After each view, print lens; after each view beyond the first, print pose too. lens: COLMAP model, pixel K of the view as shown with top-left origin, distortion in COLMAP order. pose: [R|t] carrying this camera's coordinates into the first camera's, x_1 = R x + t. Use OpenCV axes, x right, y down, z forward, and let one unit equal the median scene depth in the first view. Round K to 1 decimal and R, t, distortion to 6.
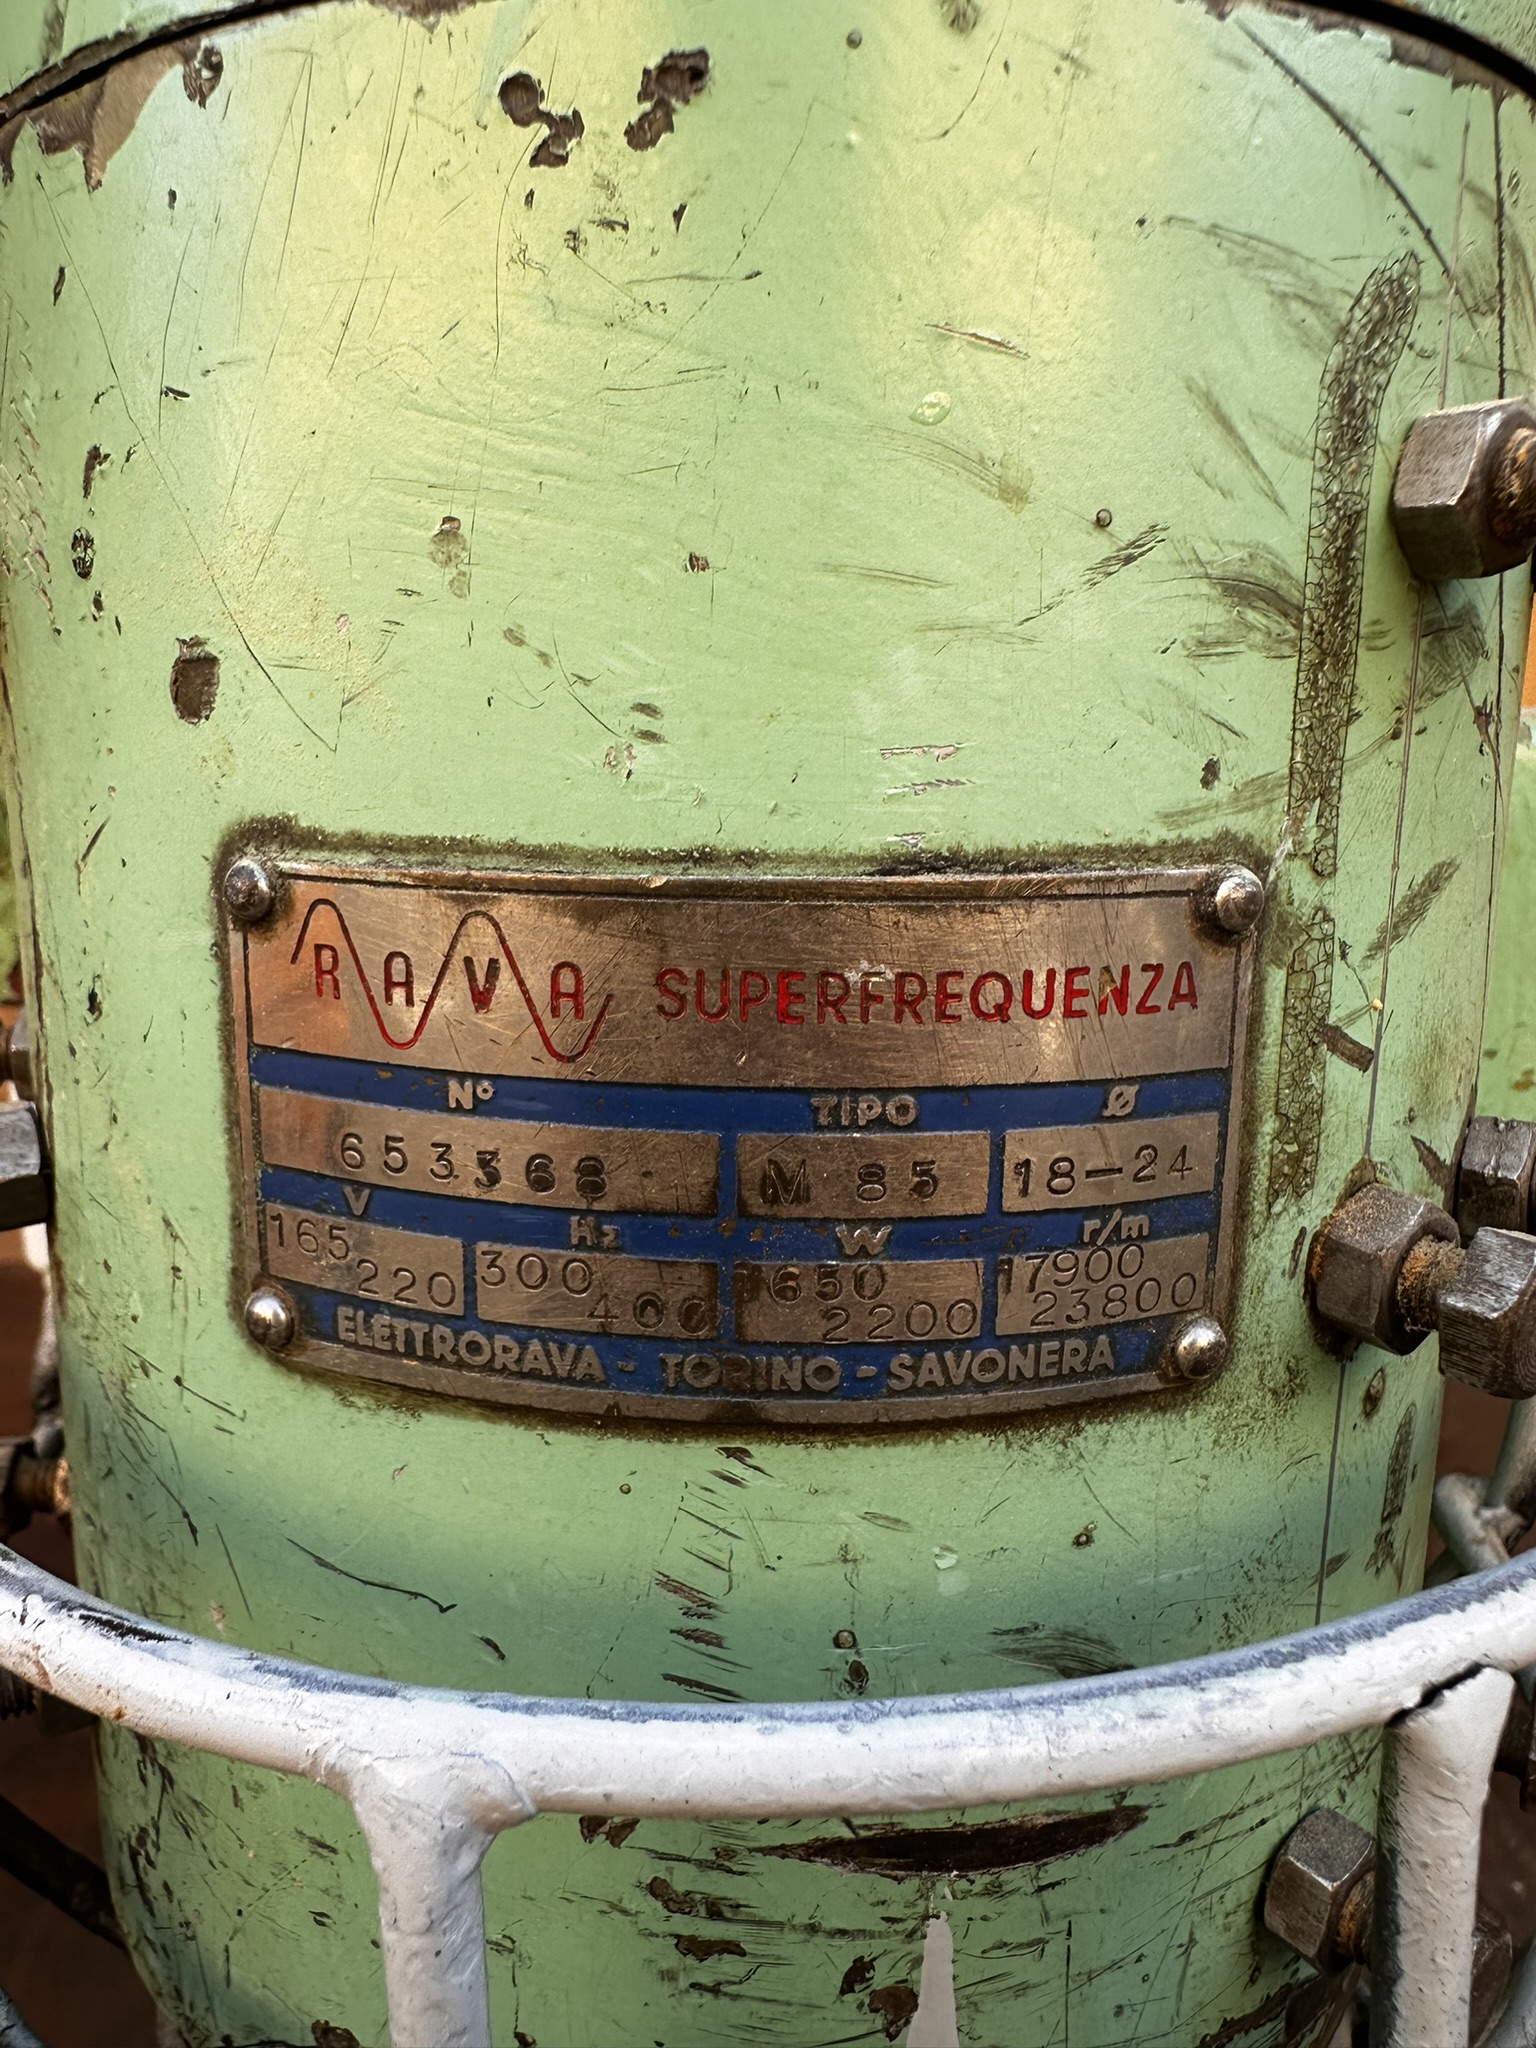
lens RADIAL K [[1645.9, 0, 714.3], [0, 1645.9, 956.6], [0, 0, 1]] dist [-0.016010, -0.007779]
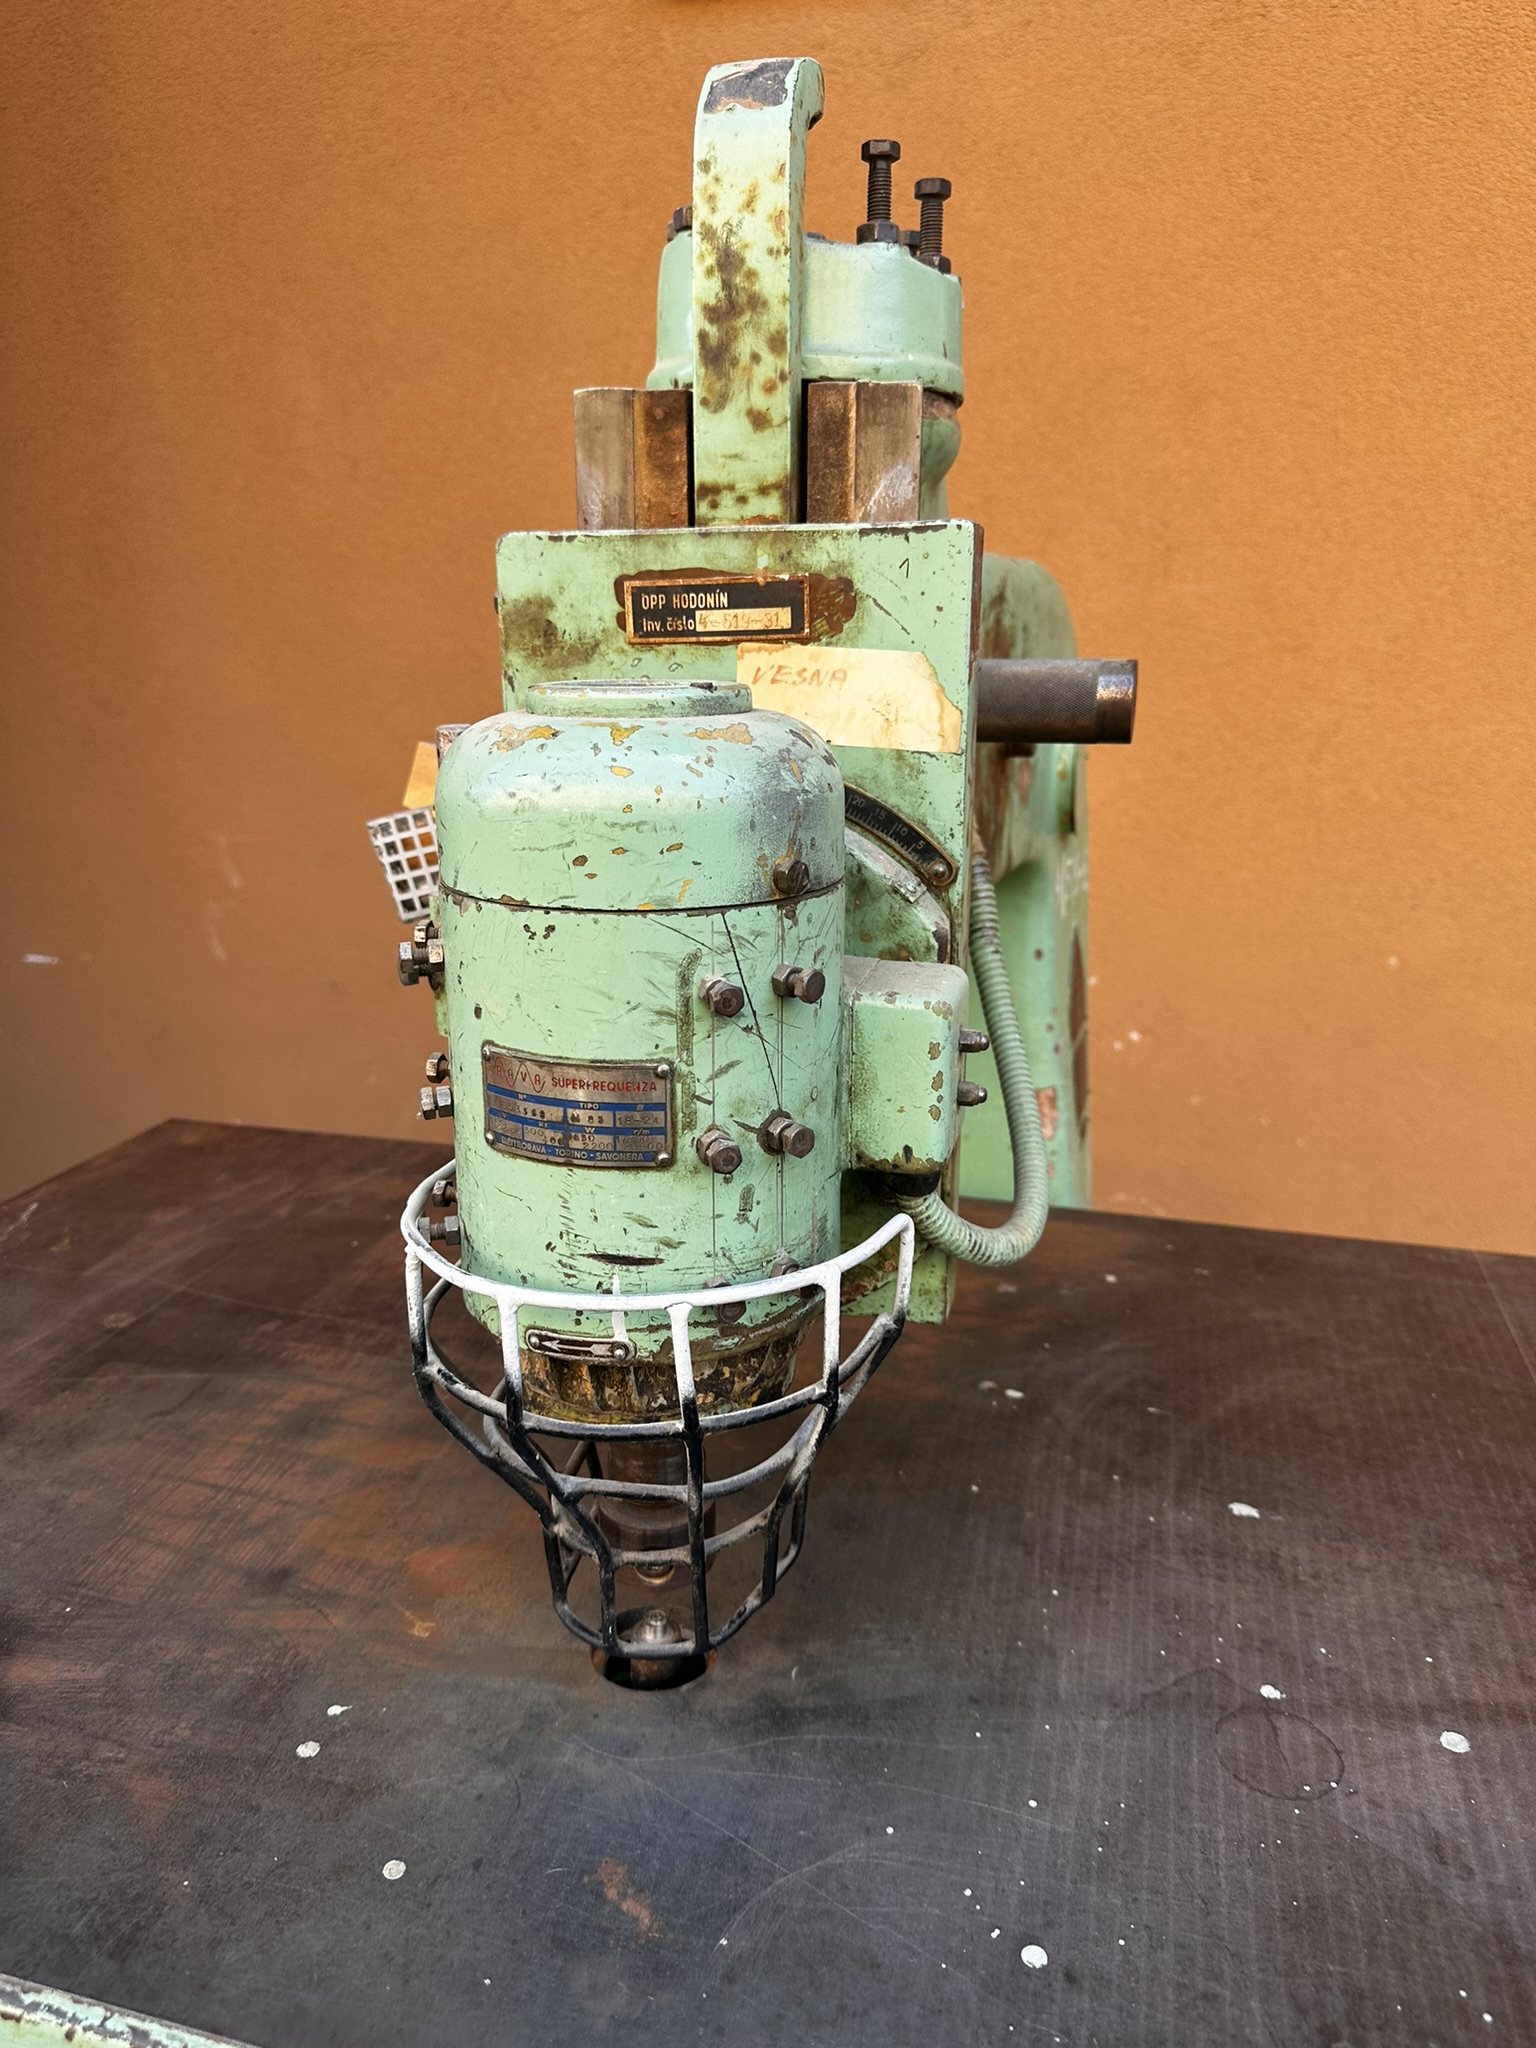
lens RADIAL K [[1462.2, 0, 757.8], [0, 1462.2, 1011.6], [0, 0, 1]] dist [0.056056, -0.059205]
pose [[0.971282, 0.062674, -0.229526, 1.577567], [-0.048214, 0.996514, 0.068078, -0.522312], [0.232993, -0.055057, 0.970919, -3.227079]]
